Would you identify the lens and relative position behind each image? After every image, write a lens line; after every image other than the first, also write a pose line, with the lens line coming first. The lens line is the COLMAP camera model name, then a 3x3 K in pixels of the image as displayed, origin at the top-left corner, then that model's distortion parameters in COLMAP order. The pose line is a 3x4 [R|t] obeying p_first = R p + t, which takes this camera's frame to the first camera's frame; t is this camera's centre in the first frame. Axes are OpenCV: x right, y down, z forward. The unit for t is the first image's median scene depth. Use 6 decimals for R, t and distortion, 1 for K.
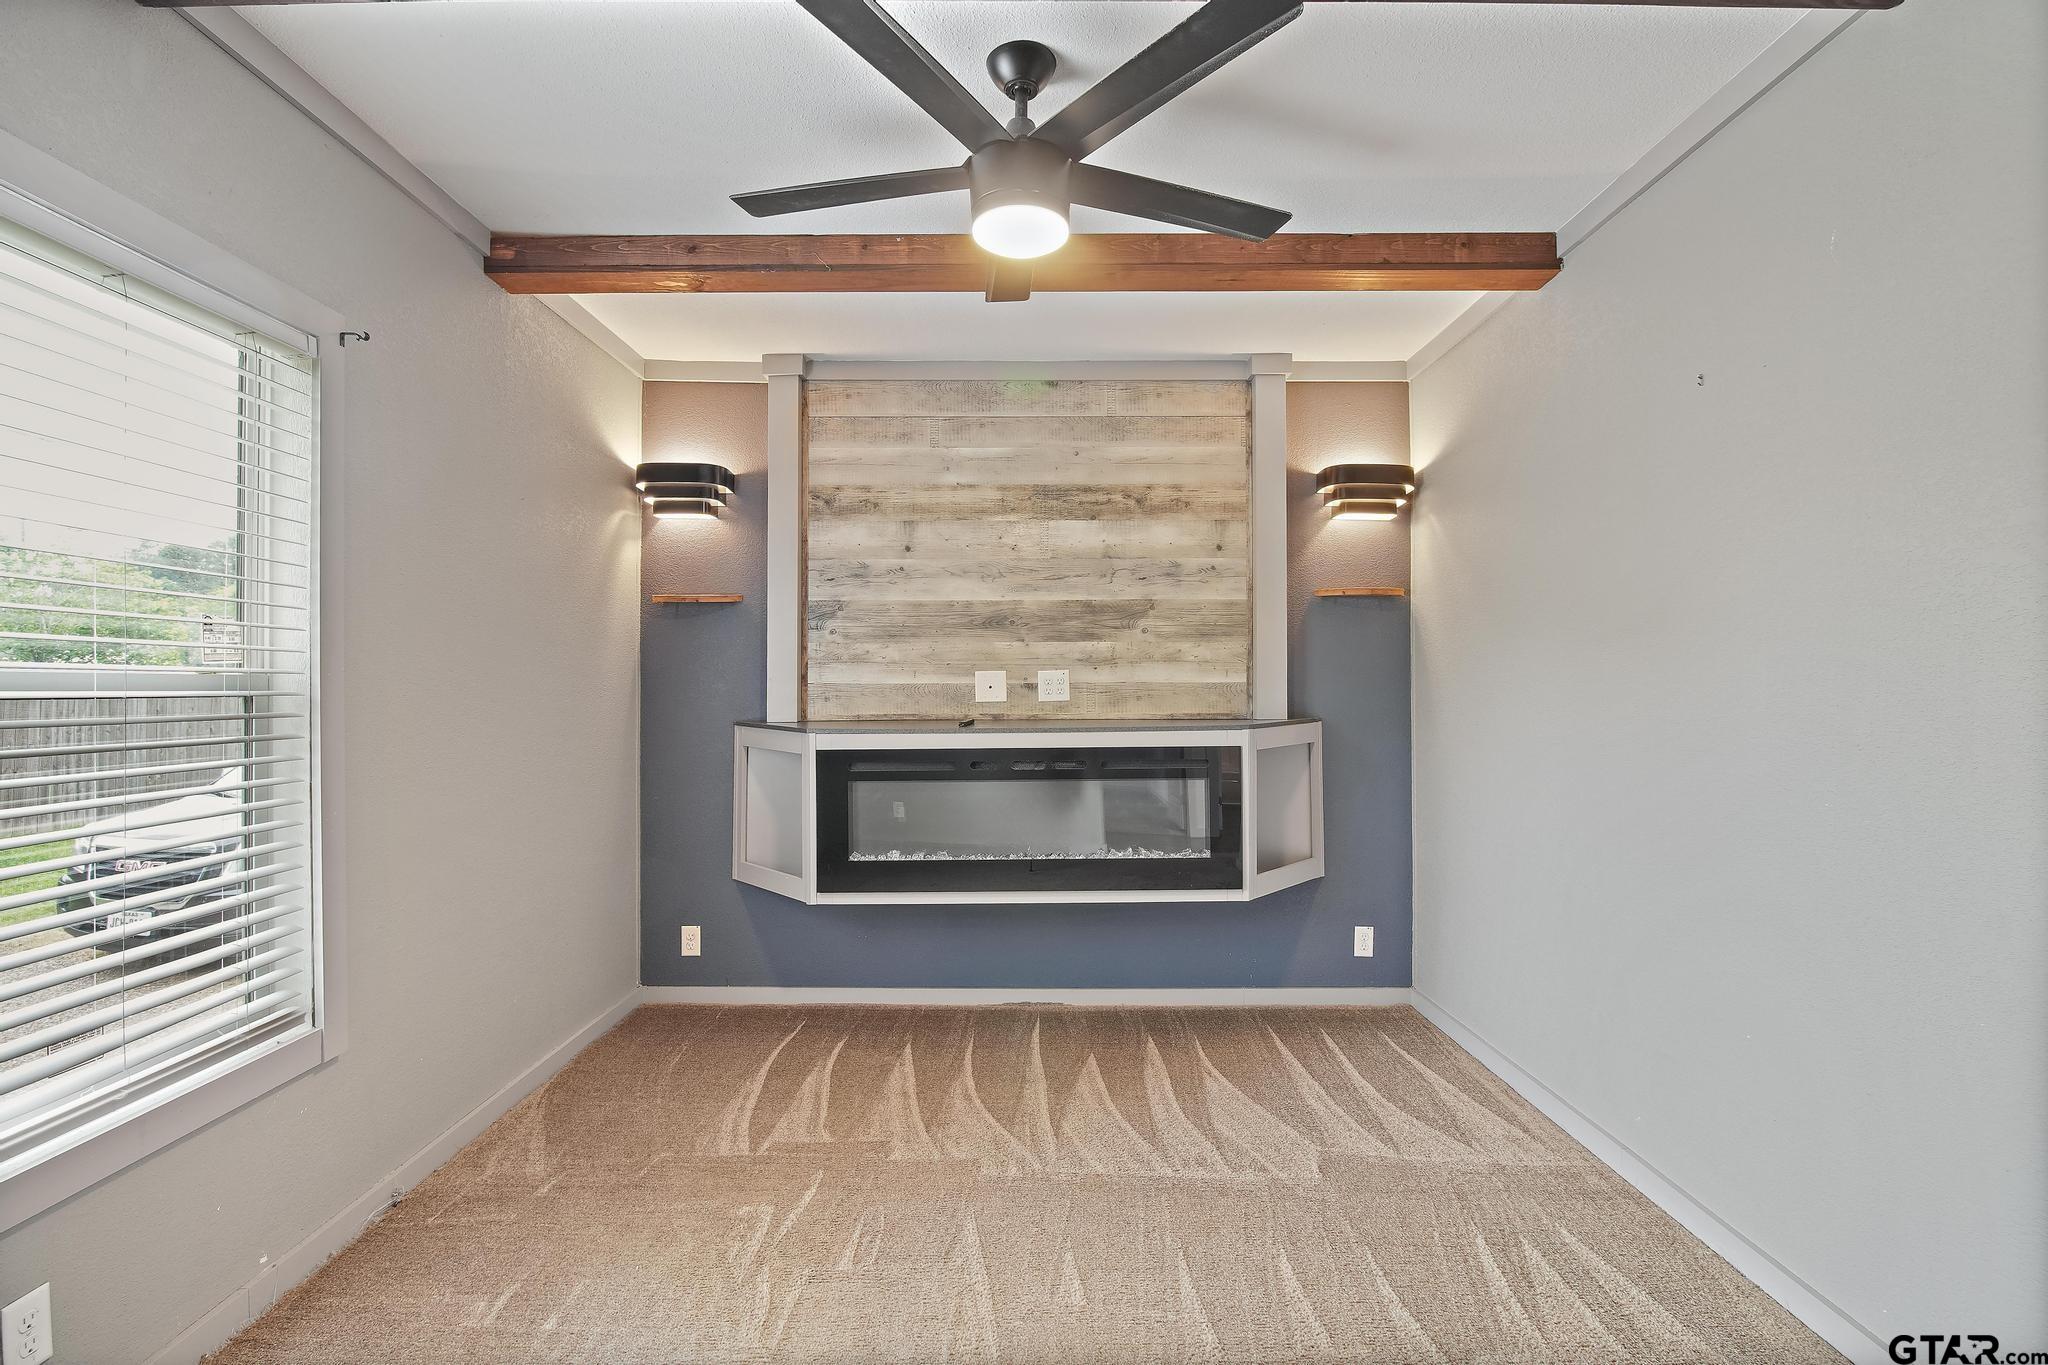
lens RADIAL K [[941.4, 0, 1024.0], [0, 941.4, 682.5], [0, 0, 1]] dist [-0.004607, -0.000886]
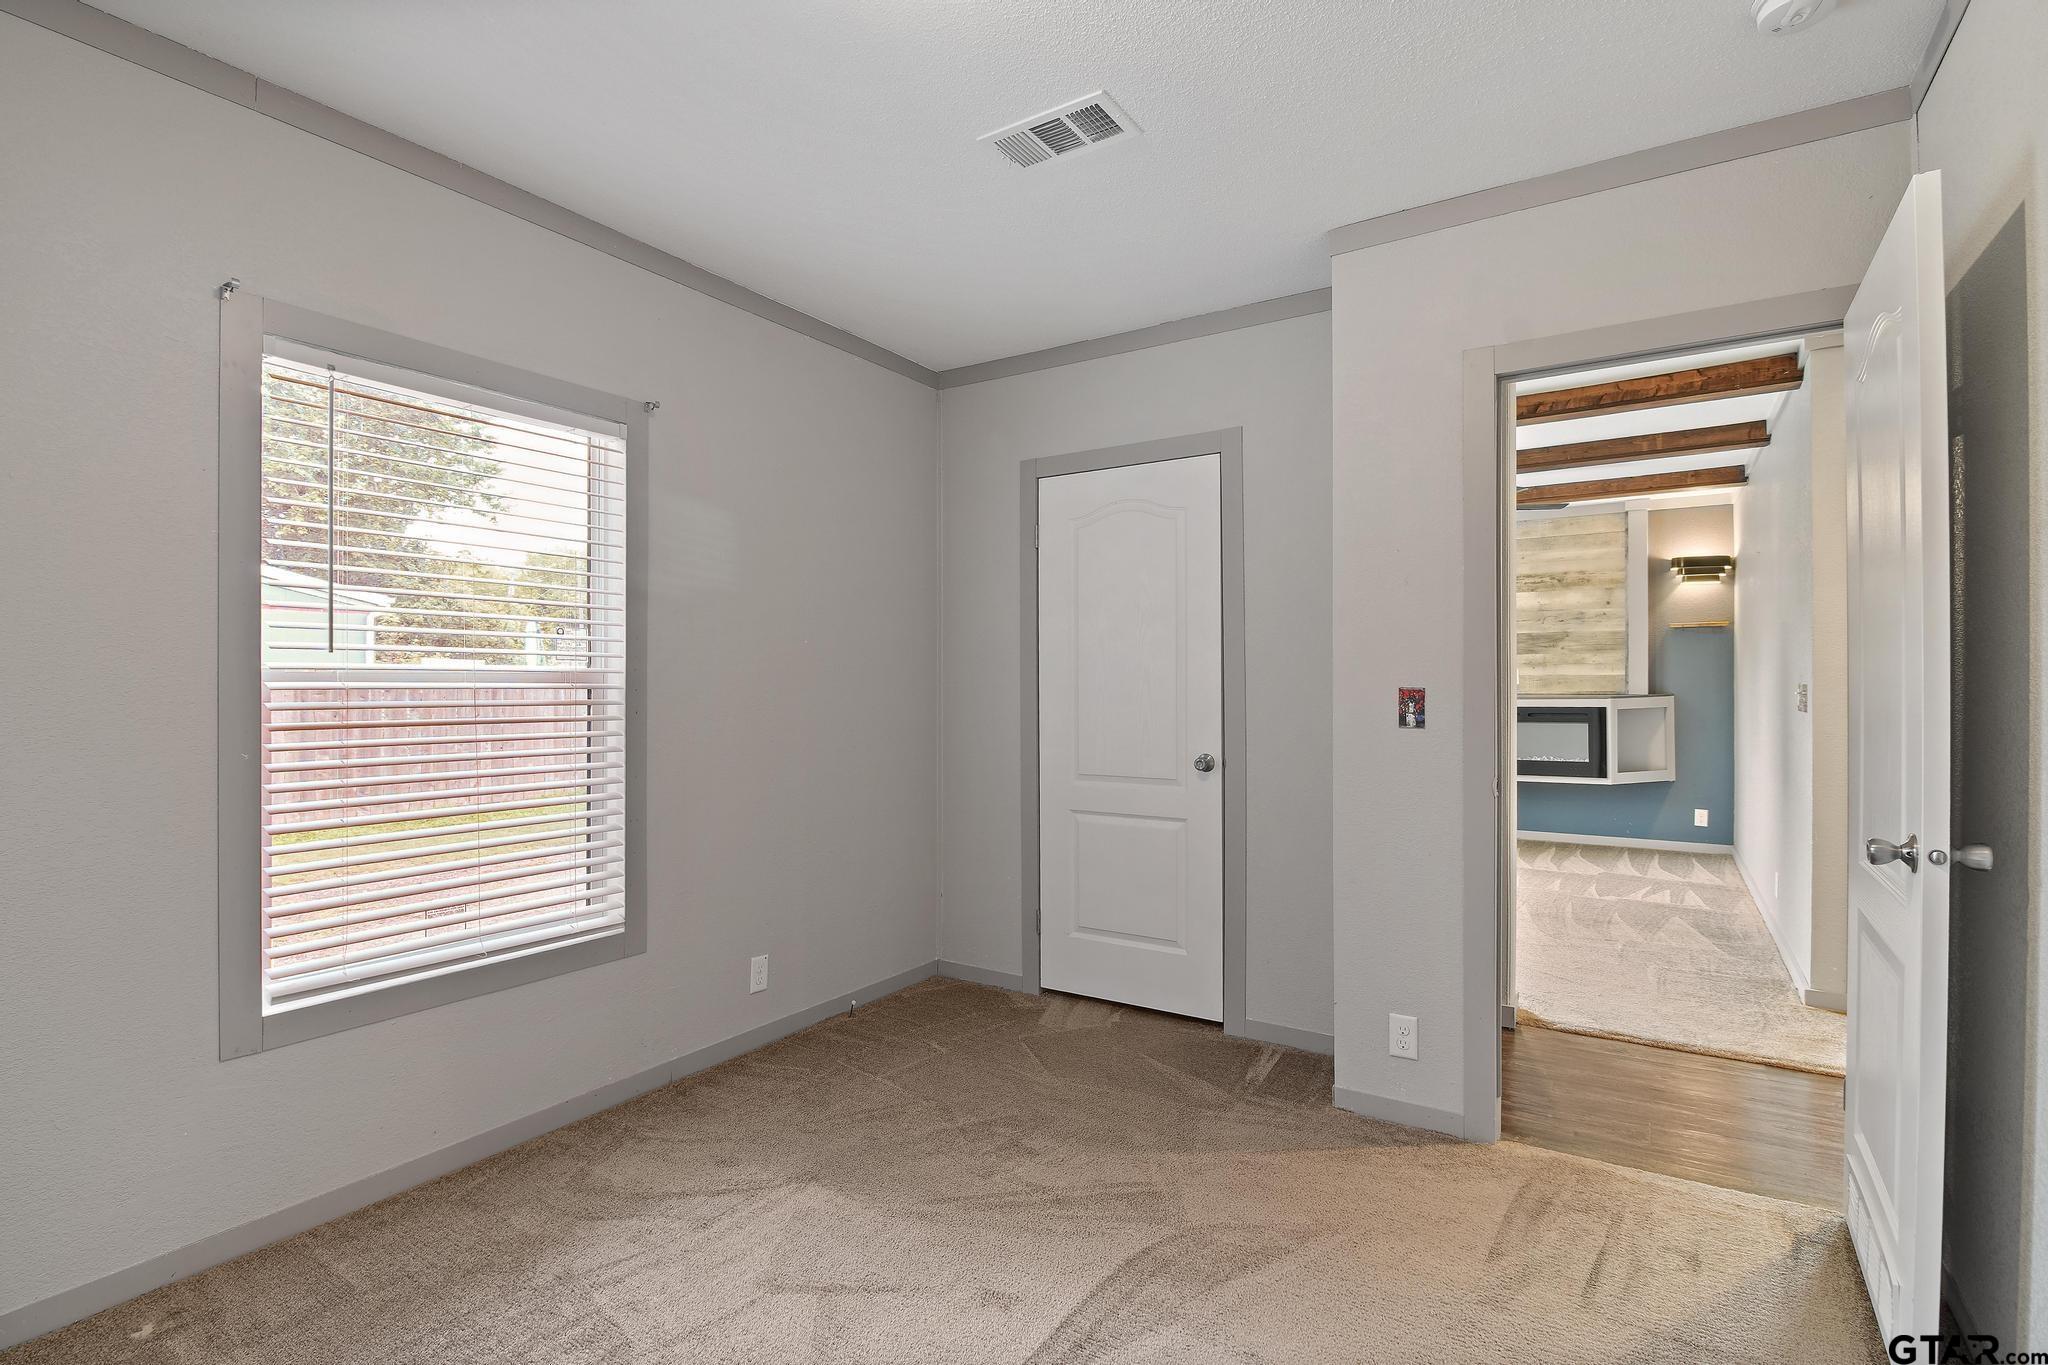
lens RADIAL K [[941.4, 0, 1024.0], [0, 941.4, 682.5], [0, 0, 1]] dist [-0.004607, -0.000886]
pose [[0.835474, -0.000866, -0.549529, 0.264333], [0.008539, 0.999898, 0.011406, -0.016035], [0.549463, -0.014222, 0.835397, -1.212087]]
